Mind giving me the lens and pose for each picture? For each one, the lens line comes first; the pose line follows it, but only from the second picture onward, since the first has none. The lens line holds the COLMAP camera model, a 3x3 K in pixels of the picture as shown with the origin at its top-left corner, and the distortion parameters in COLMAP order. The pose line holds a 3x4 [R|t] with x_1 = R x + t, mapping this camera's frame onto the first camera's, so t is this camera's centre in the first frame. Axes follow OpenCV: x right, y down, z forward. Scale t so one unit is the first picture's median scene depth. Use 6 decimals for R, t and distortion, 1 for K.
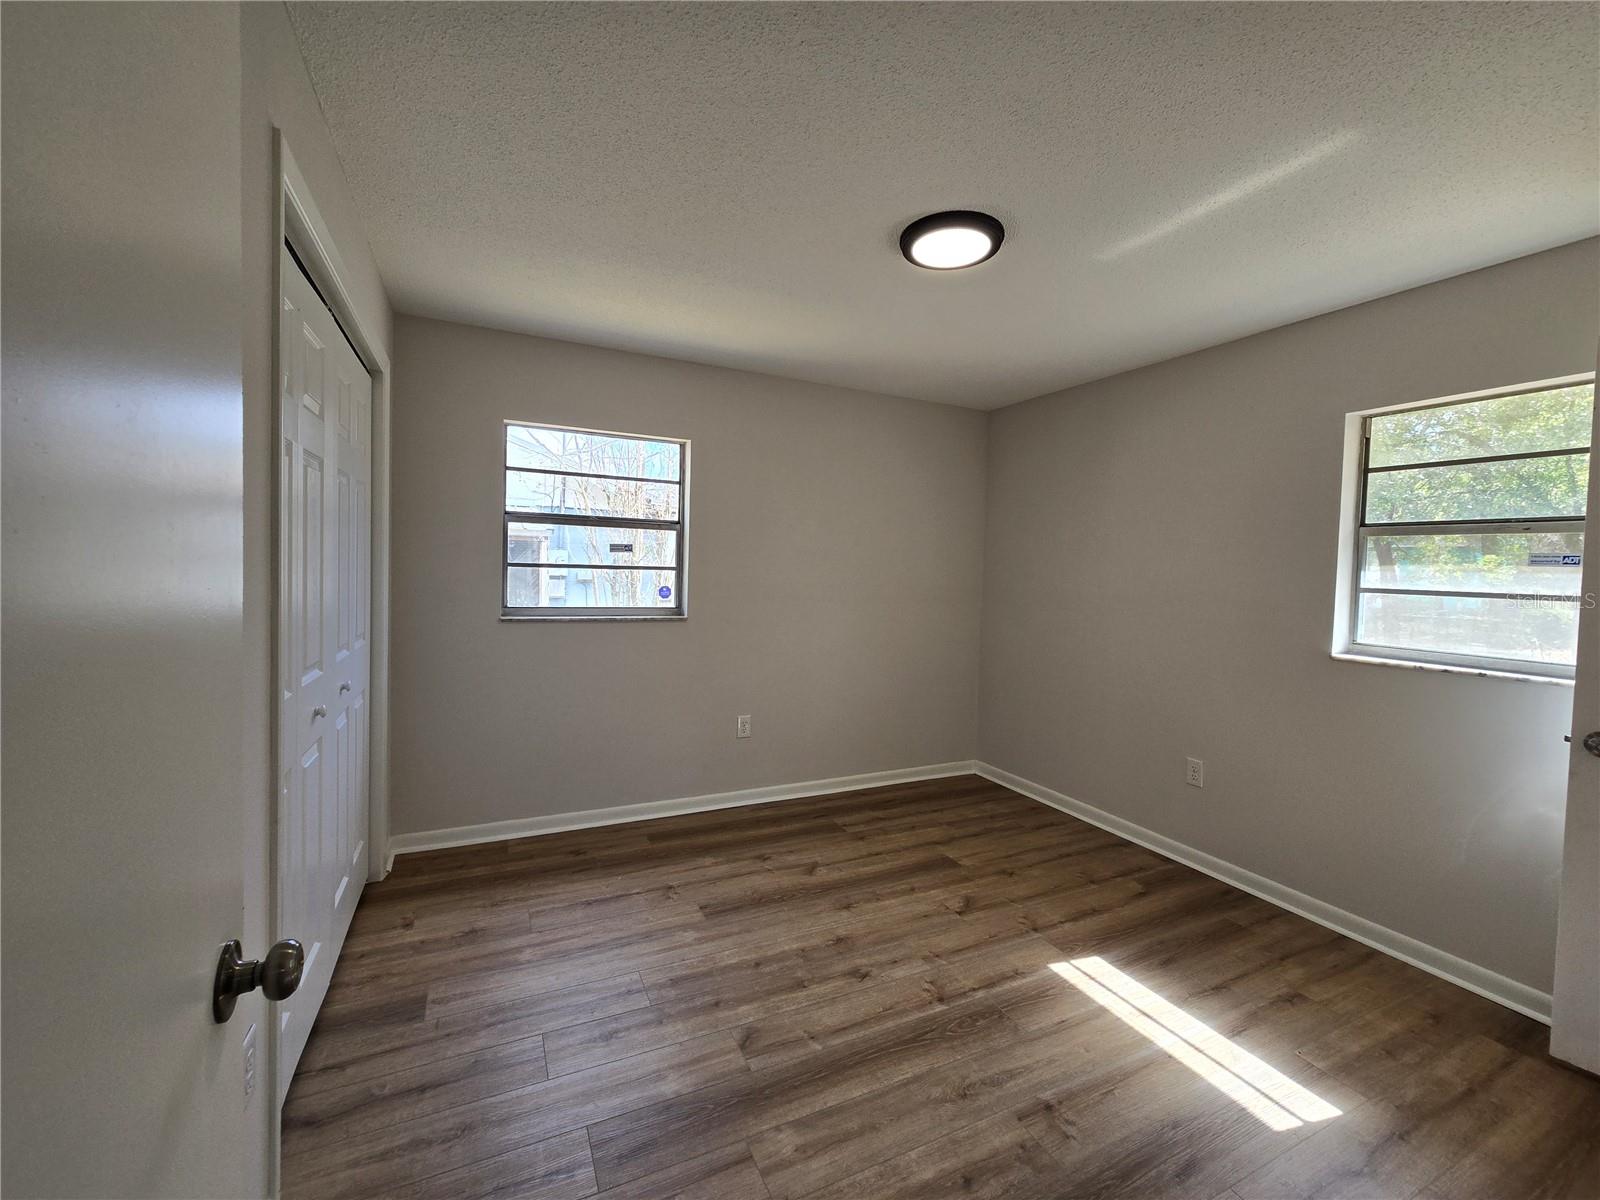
lens RADIAL K [[658.1, 0, 801.2], [0, 658.1, 599.4], [0, 0, 1]] dist [0.001556, 0.000851]
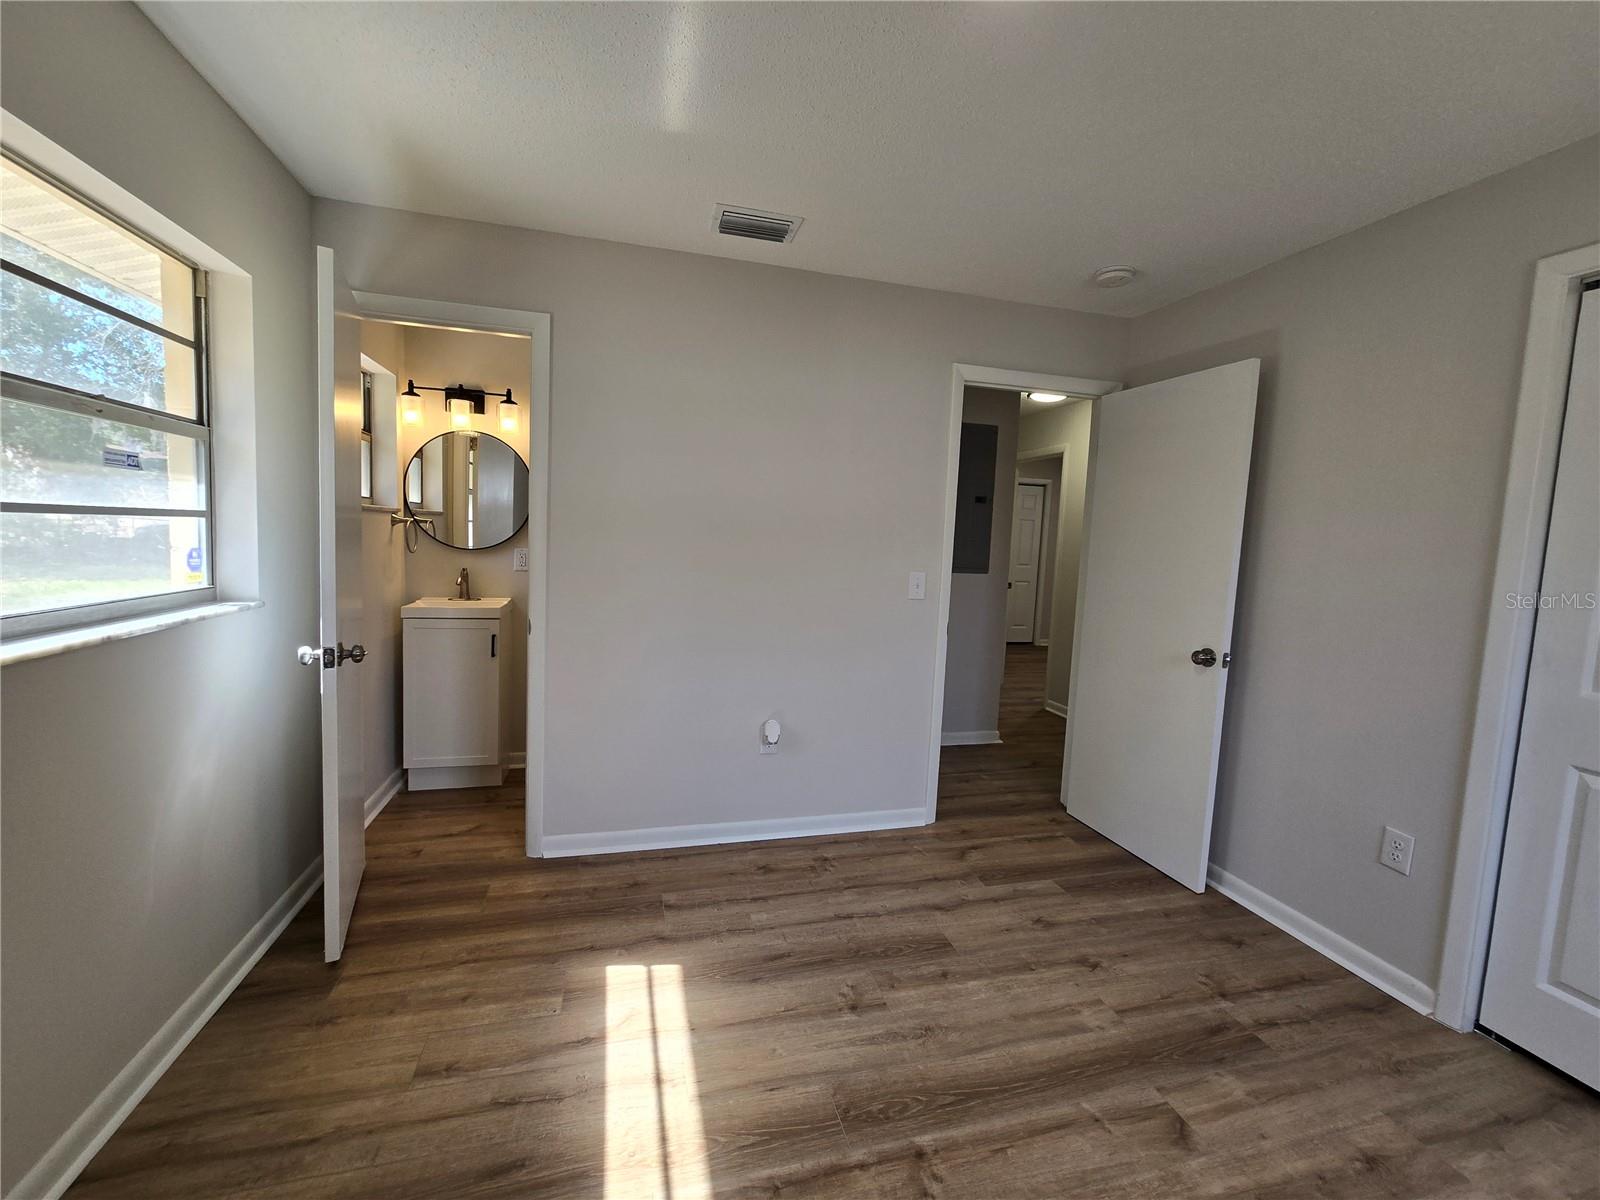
lens RADIAL K [[658.1, 0, 795.2], [0, 658.1, 584.0], [0, 0, 1]] dist [0.001556, 0.000851]
pose [[-0.979404, -0.087932, 0.181755, 0.279704], [-0.064673, 0.989381, 0.130163, -0.071226], [-0.191270, 0.115728, -0.974691, 1.709414]]
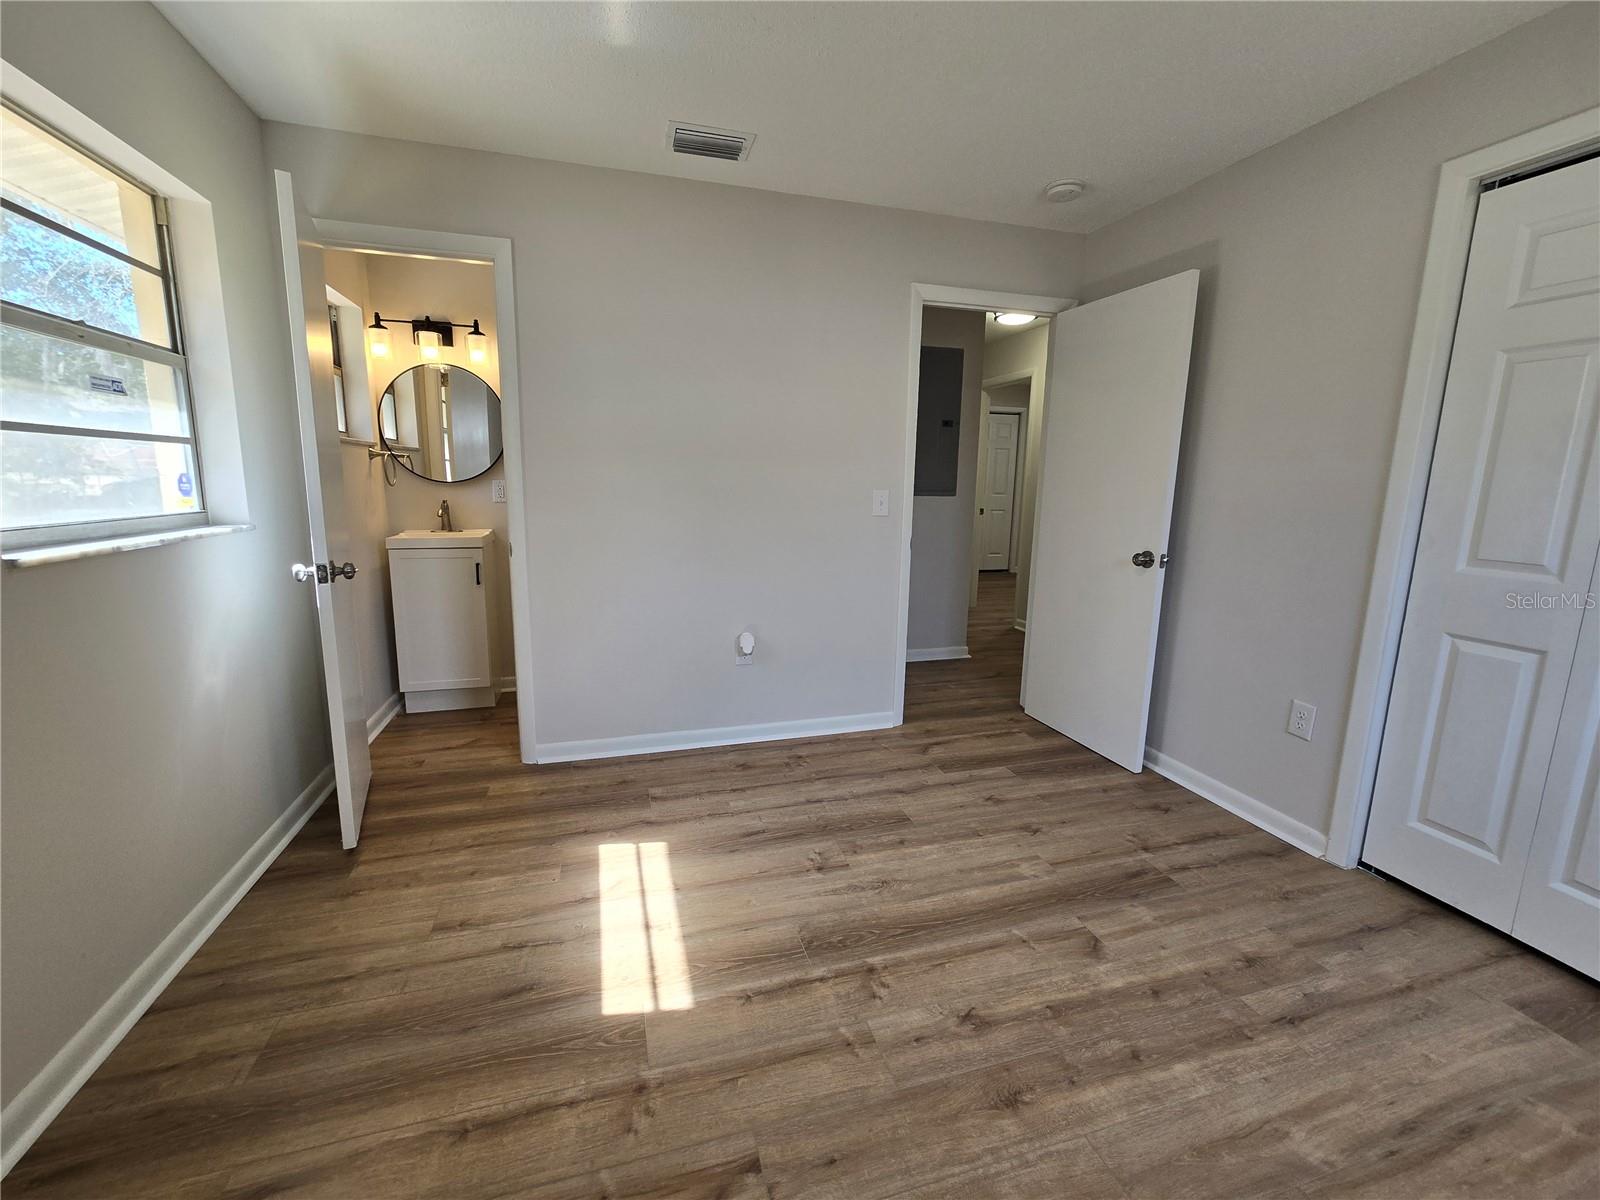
lens RADIAL K [[658.1, 0, 796.2], [0, 658.1, 584.5], [0, 0, 1]] dist [0.001556, 0.000851]
pose [[-0.985175, -0.073867, 0.154832, 0.222189], [-0.039531, 0.976010, 0.214106, -0.030477], [-0.166933, 0.204811, -0.964461, 1.785698]]
